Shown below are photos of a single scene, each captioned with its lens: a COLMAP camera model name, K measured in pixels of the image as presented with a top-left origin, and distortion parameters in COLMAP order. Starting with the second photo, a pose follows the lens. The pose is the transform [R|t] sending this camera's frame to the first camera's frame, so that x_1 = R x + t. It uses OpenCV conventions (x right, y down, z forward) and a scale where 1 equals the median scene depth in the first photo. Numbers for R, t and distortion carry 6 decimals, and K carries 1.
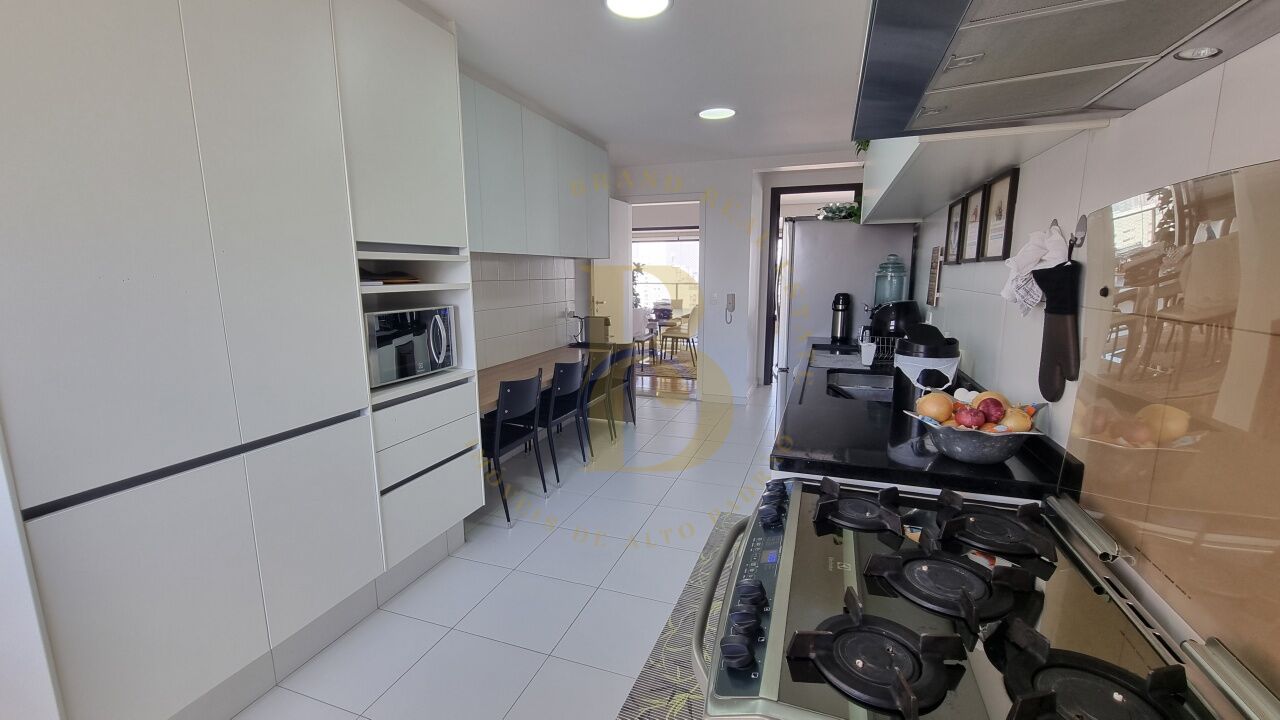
lens RADIAL K [[525.6, 0, 638.9], [0, 525.6, 361.6], [0, 0, 1]] dist [-0.003193, -0.001585]
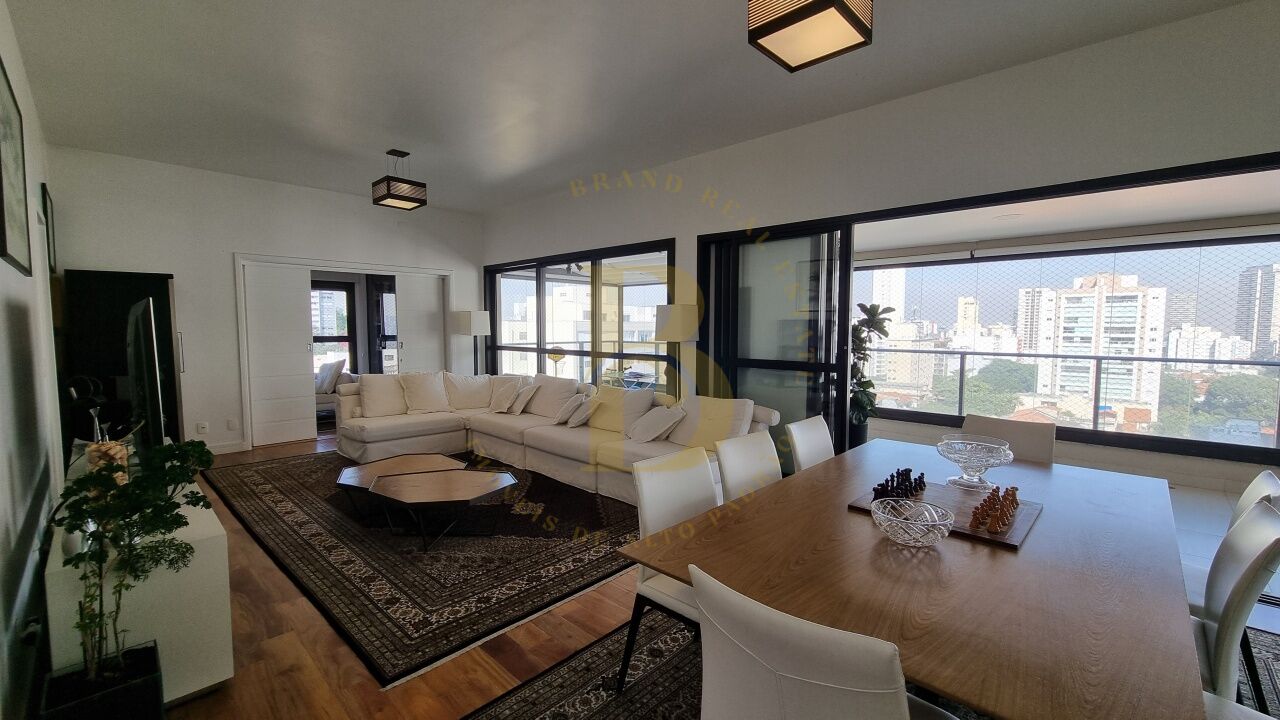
lens RADIAL K [[525.6, 0, 638.9], [0, 525.6, 363.9], [0, 0, 1]] dist [-0.003193, -0.001585]
pose [[0.912251, 0.032819, -0.408316, 0.000719], [-0.074265, 0.993518, -0.086064, -0.095218], [0.402844, 0.108835, 0.908775, 0.564480]]
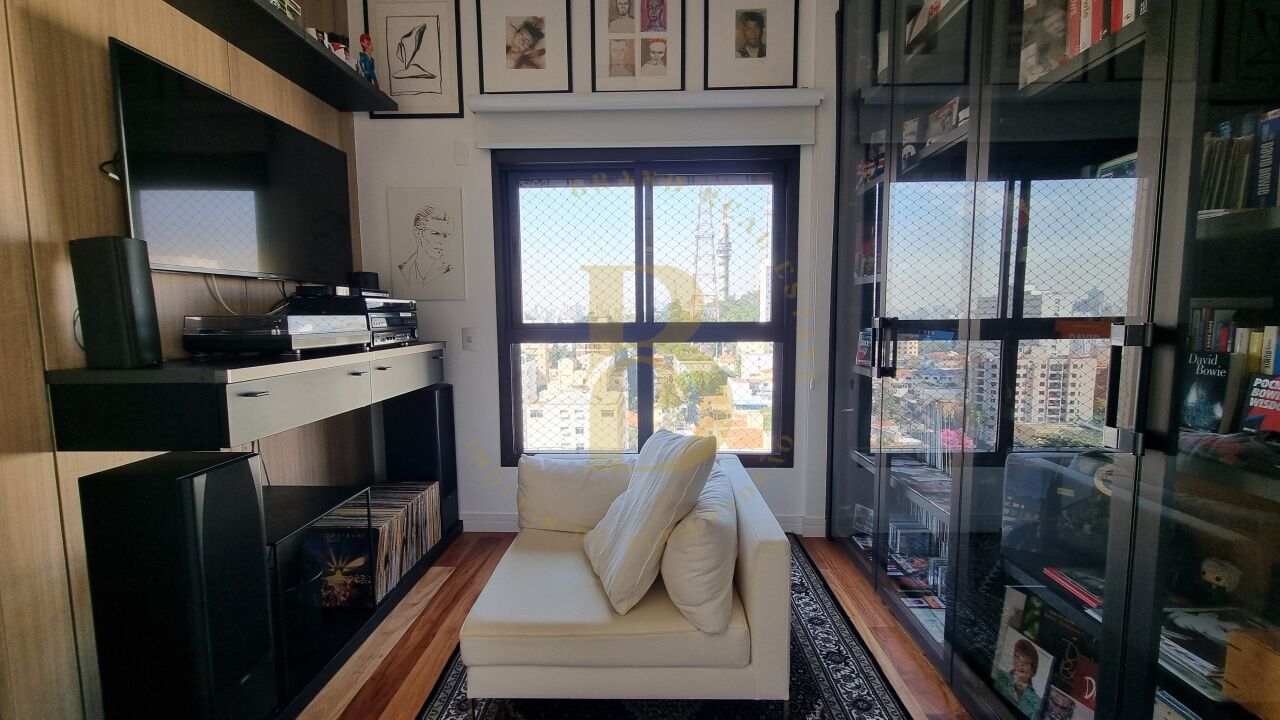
lens RADIAL K [[525.6, 0, 642.4], [0, 525.6, 363.2], [0, 0, 1]] dist [-0.003193, -0.001585]
pose [[0.306577, 0.091525, -0.947435, -0.311453], [-0.157634, 0.986504, 0.044291, -0.132470], [0.938702, 0.135769, 0.316867, 0.814894]]
